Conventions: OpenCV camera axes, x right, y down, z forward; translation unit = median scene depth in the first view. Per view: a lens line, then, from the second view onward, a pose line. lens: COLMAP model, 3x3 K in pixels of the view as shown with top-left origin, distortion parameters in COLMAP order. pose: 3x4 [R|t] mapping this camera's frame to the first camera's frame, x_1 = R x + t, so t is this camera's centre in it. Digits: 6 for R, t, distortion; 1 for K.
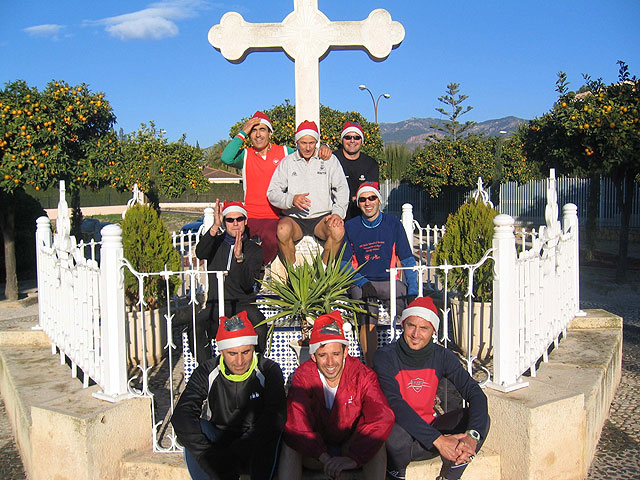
lens RADIAL K [[660.2, 0, 320.0], [0, 660.2, 240.0], [0, 0, 1]] dist [-0.088356, -0.006443]
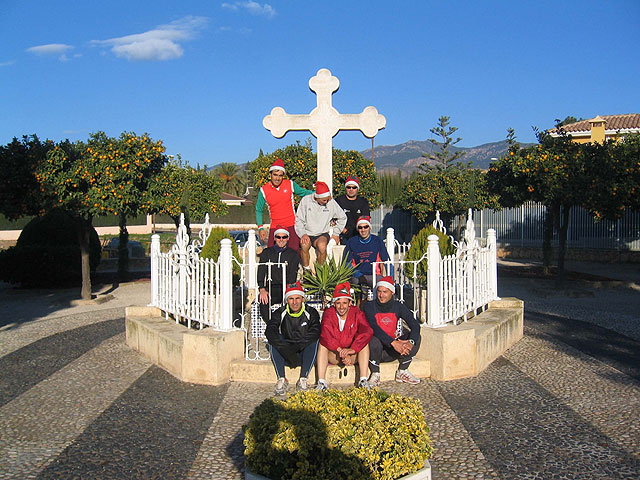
lens RADIAL K [[660.2, 0, 320.0], [0, 660.2, 240.0], [0, 0, 1]] dist [-0.088356, -0.006443]
pose [[0.999964, 0.007691, 0.003704, -0.020981], [-0.007565, 0.999424, -0.033078, 0.016183], [-0.003956, 0.033048, 0.999446, -0.352618]]
